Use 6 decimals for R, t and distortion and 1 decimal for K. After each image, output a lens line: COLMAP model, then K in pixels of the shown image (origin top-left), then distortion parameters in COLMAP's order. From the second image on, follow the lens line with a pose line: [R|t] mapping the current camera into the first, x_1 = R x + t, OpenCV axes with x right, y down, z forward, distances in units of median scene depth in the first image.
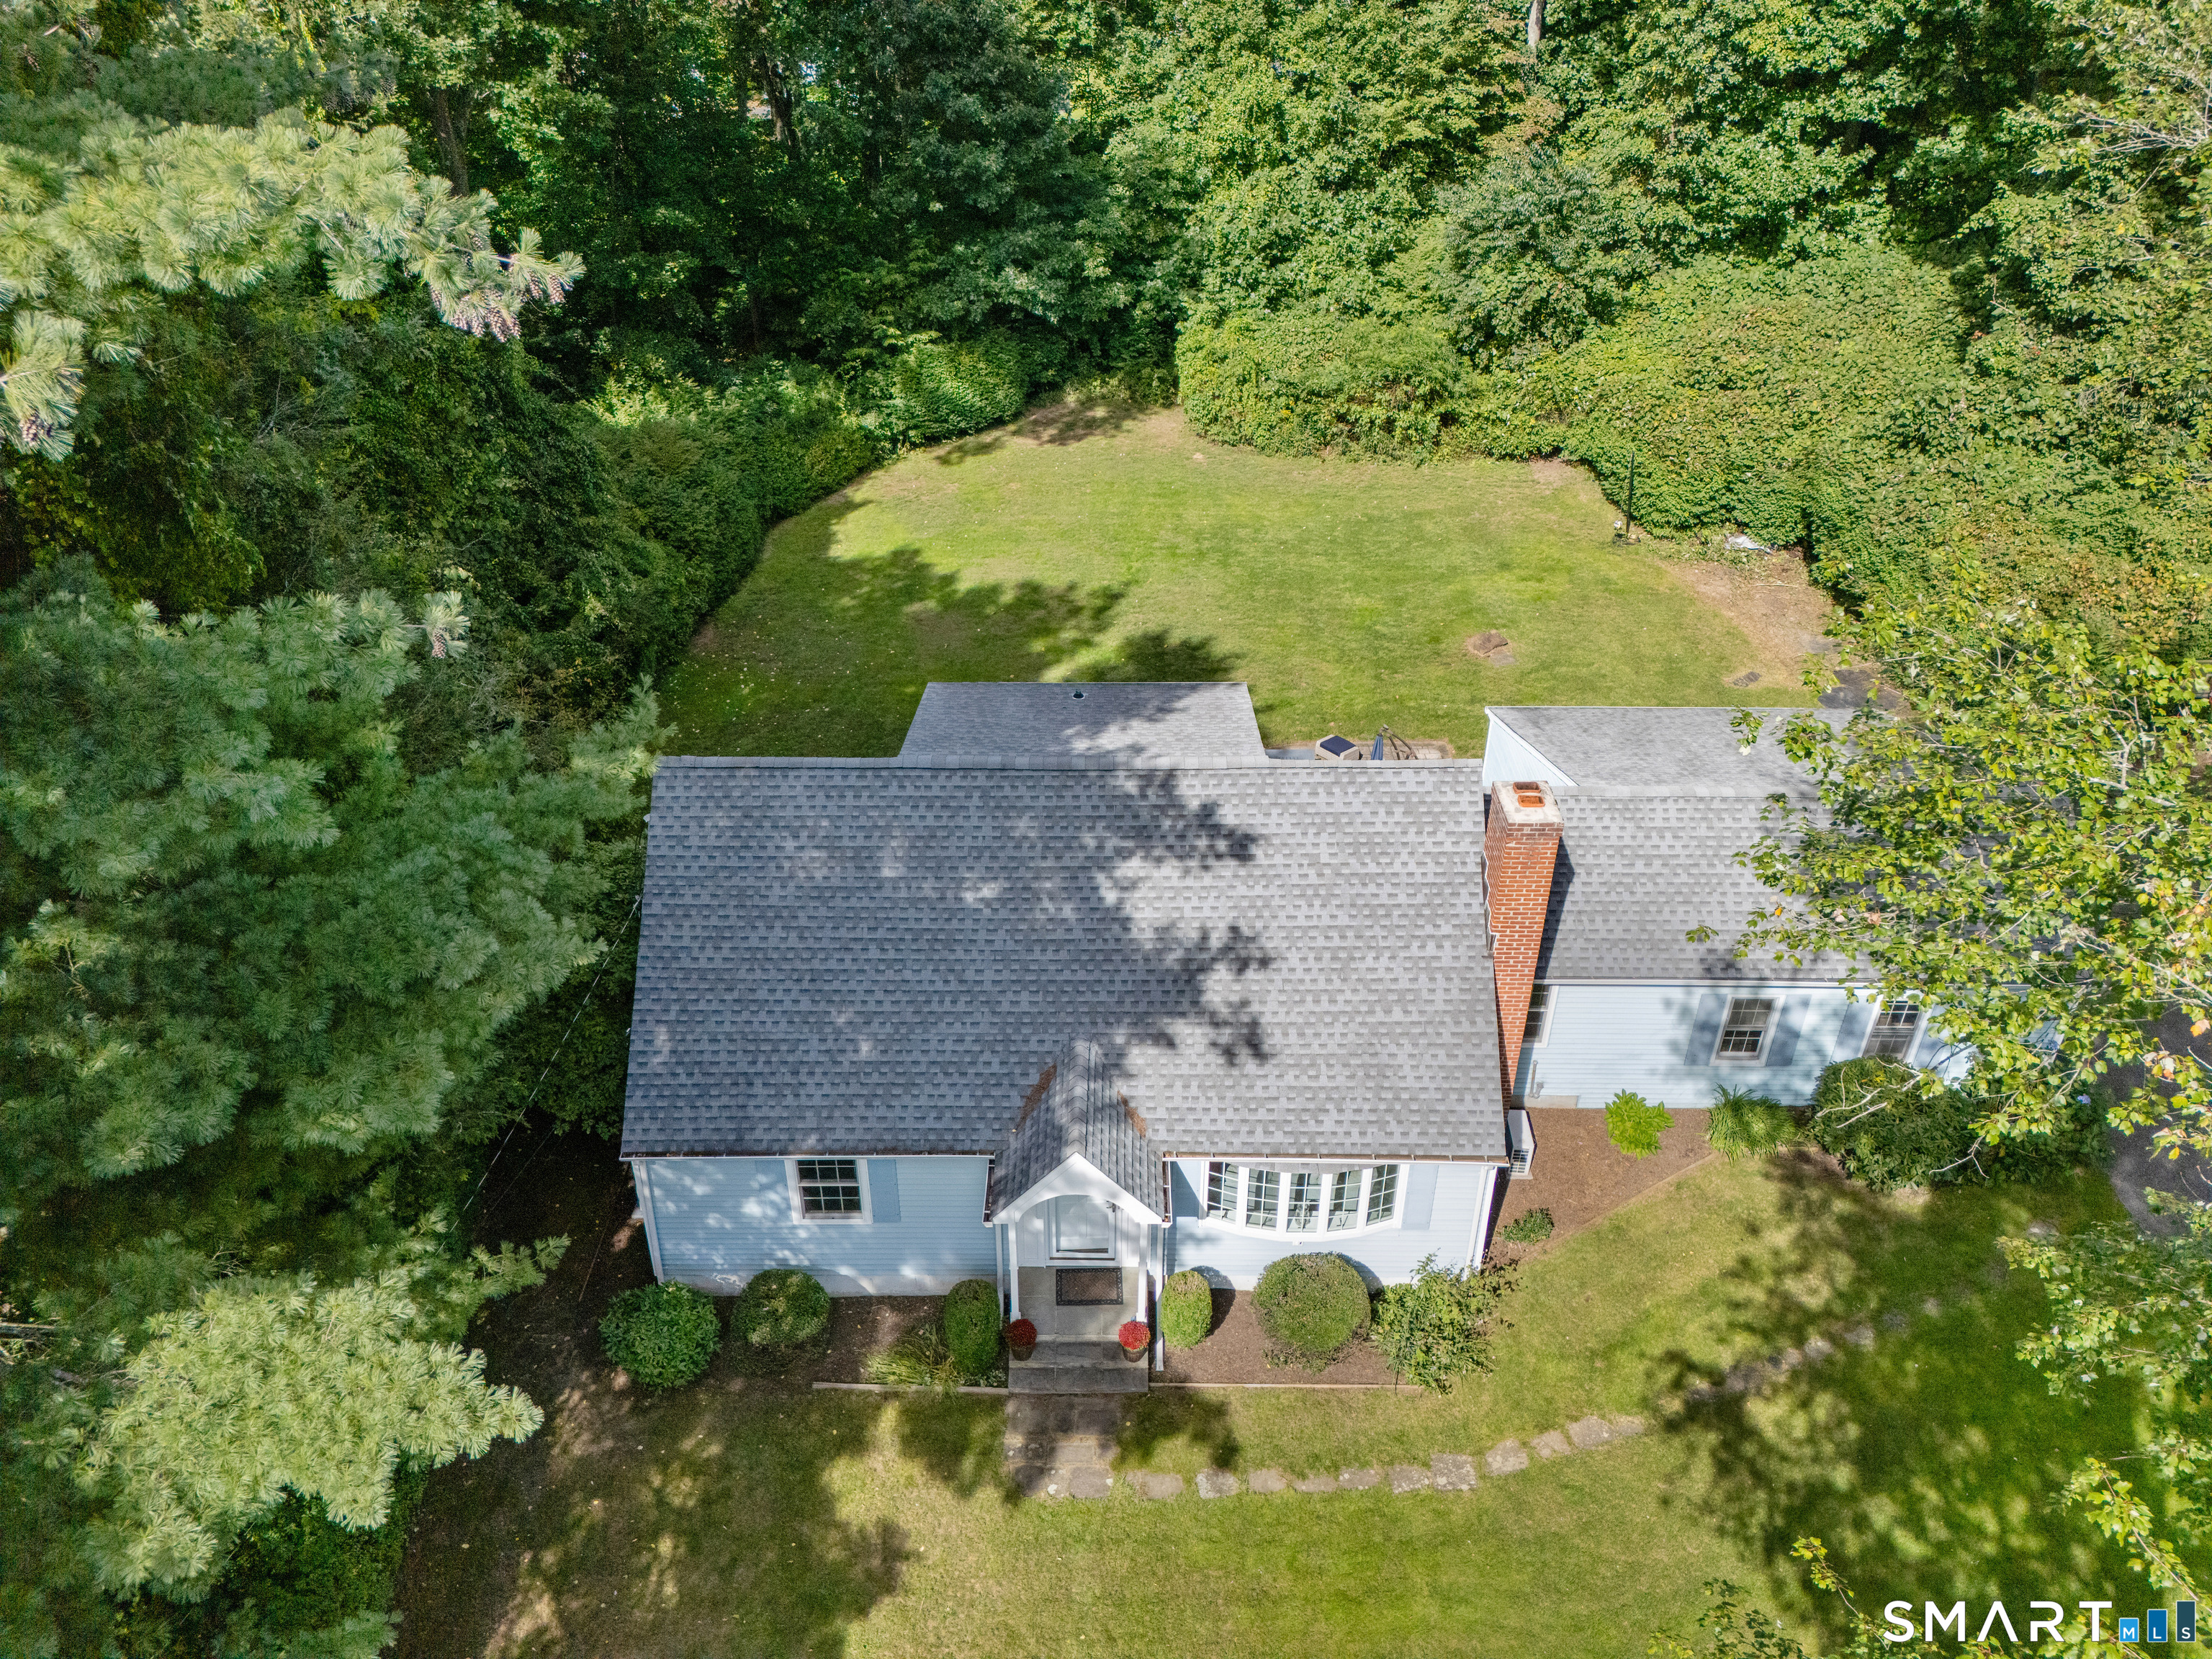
lens RADIAL K [[1550.0, 0, 1116.3], [0, 1550.0, 828.0], [0, 0, 1]] dist [0.097471, -0.094827]
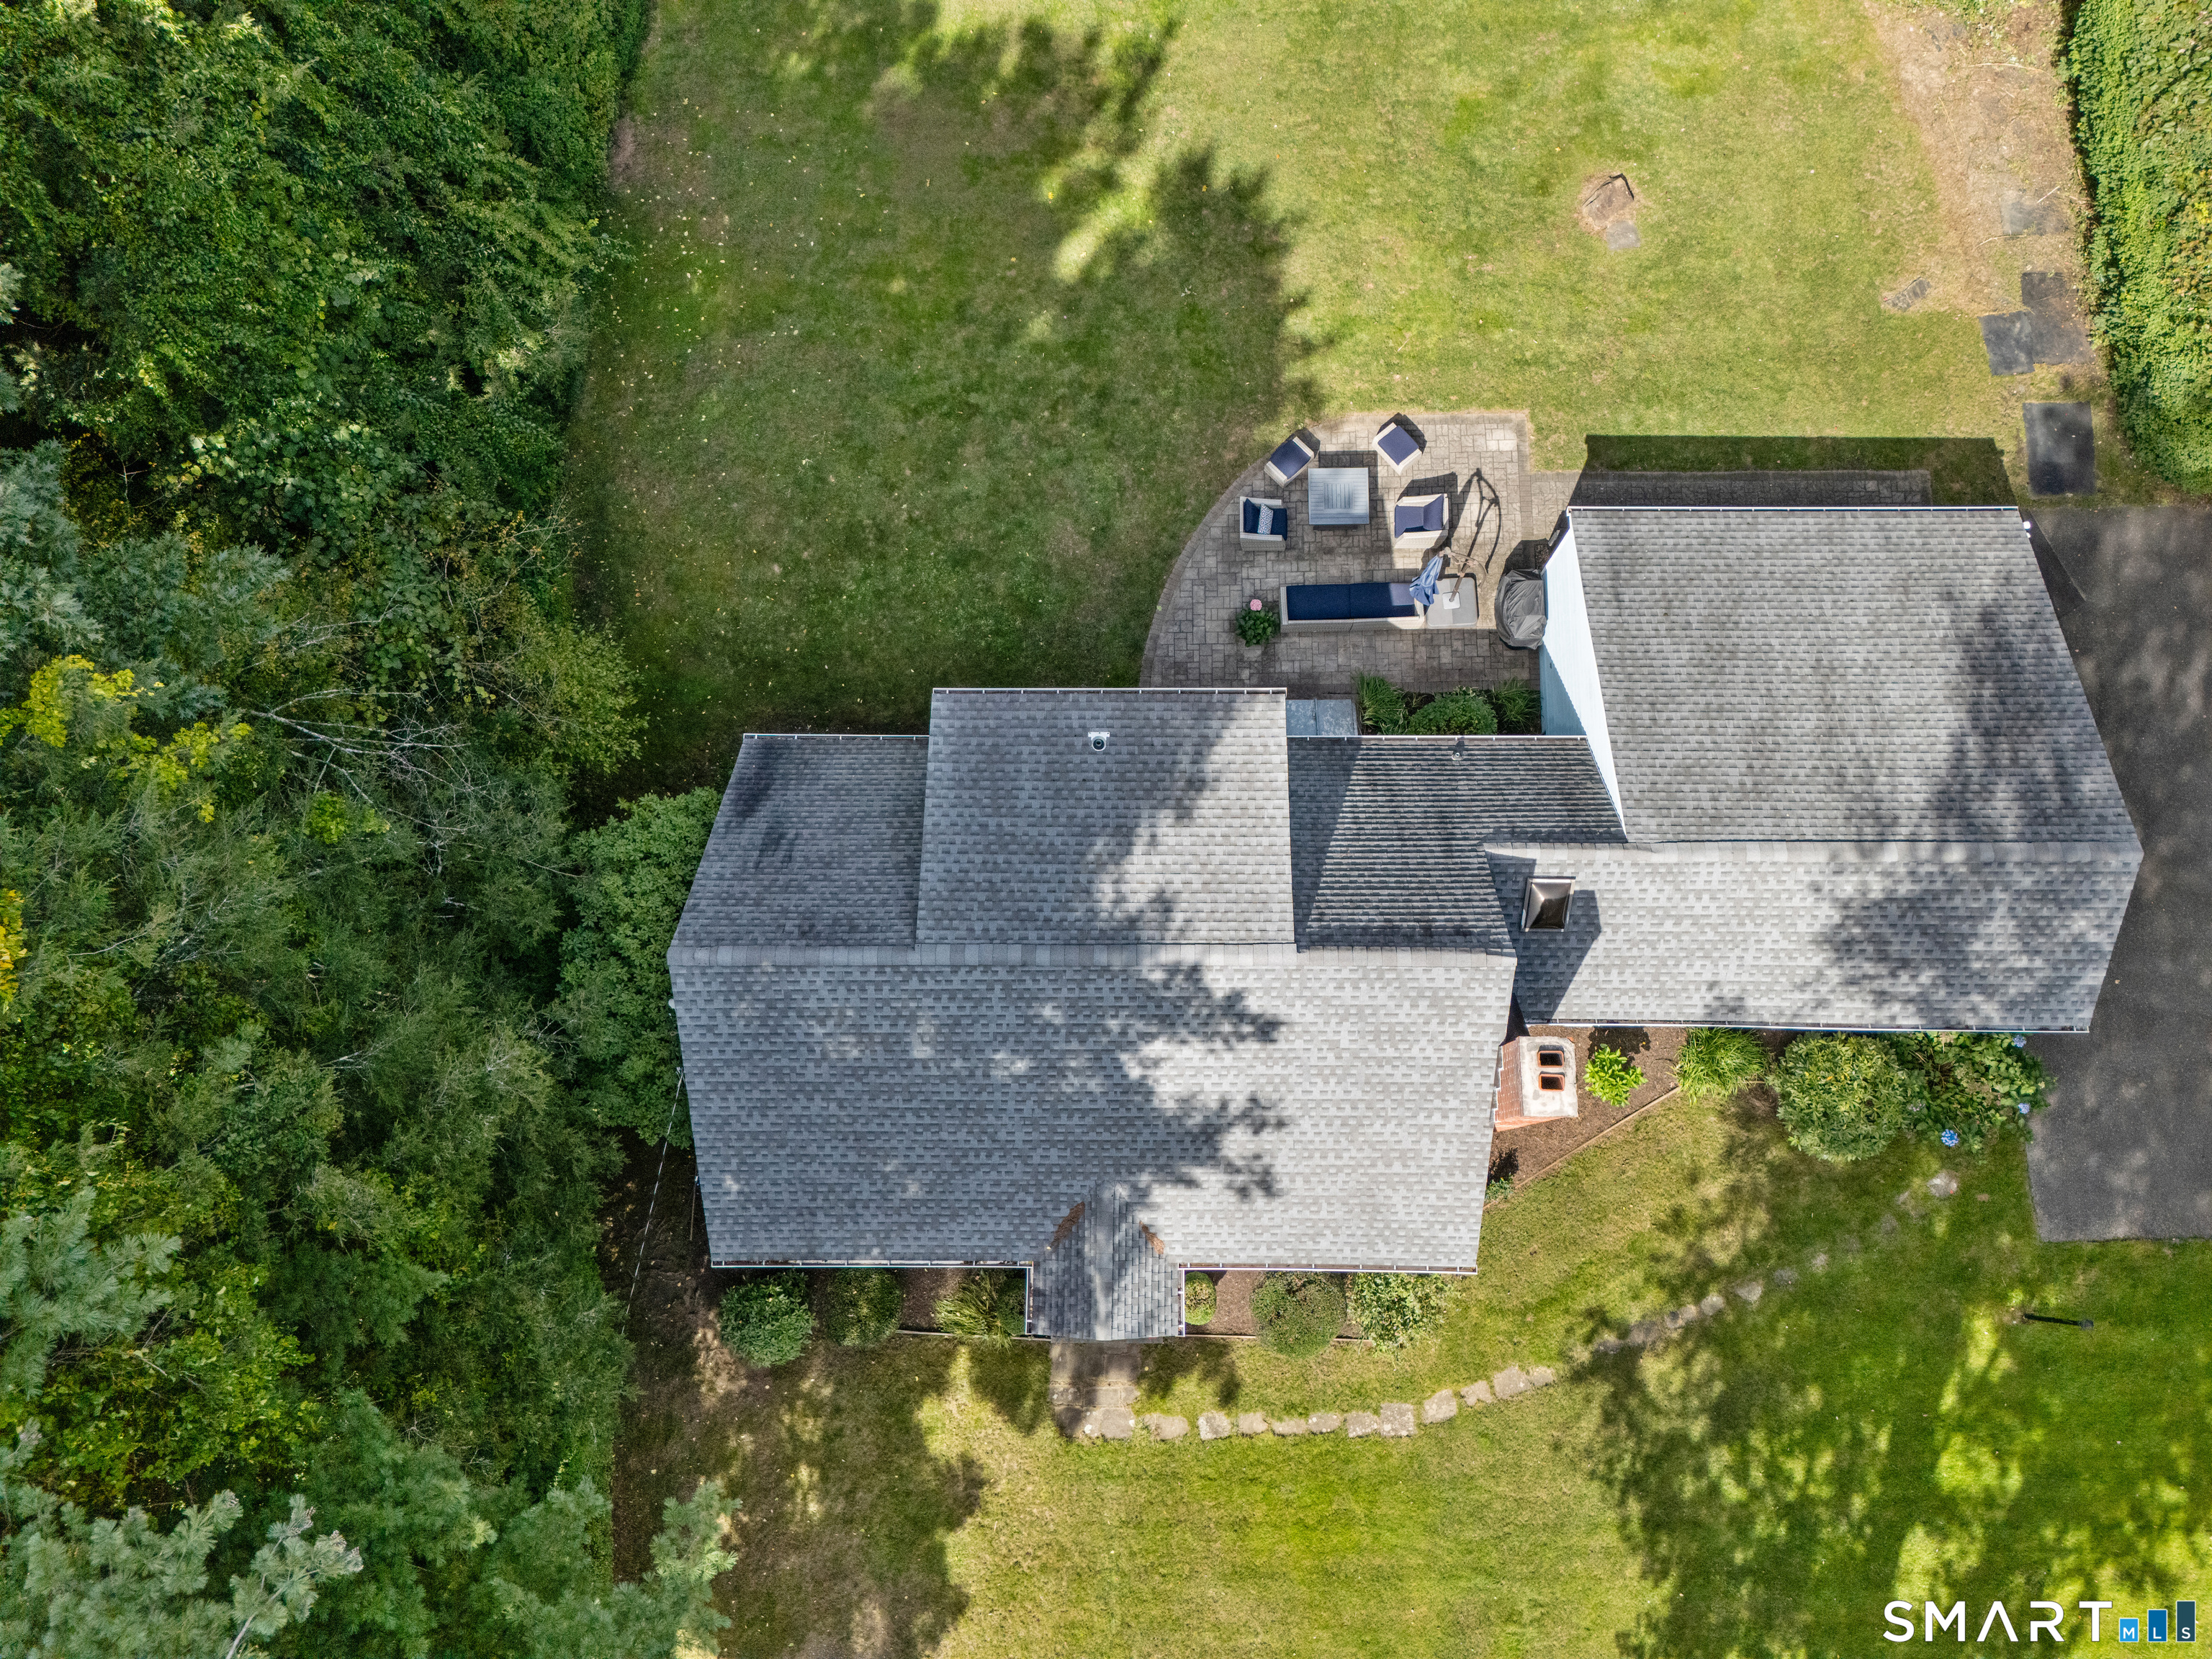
lens RADIAL K [[1540.7, 0, 1106.0], [0, 1540.7, 829.5], [0, 0, 1]] dist [0.016495, 0.000287]
pose [[0.999712, 0.008699, -0.022358, -0.001279], [0.008111, 0.754519, 0.656228, -0.763029], [0.022578, -0.656221, 0.754231, 0.342972]]
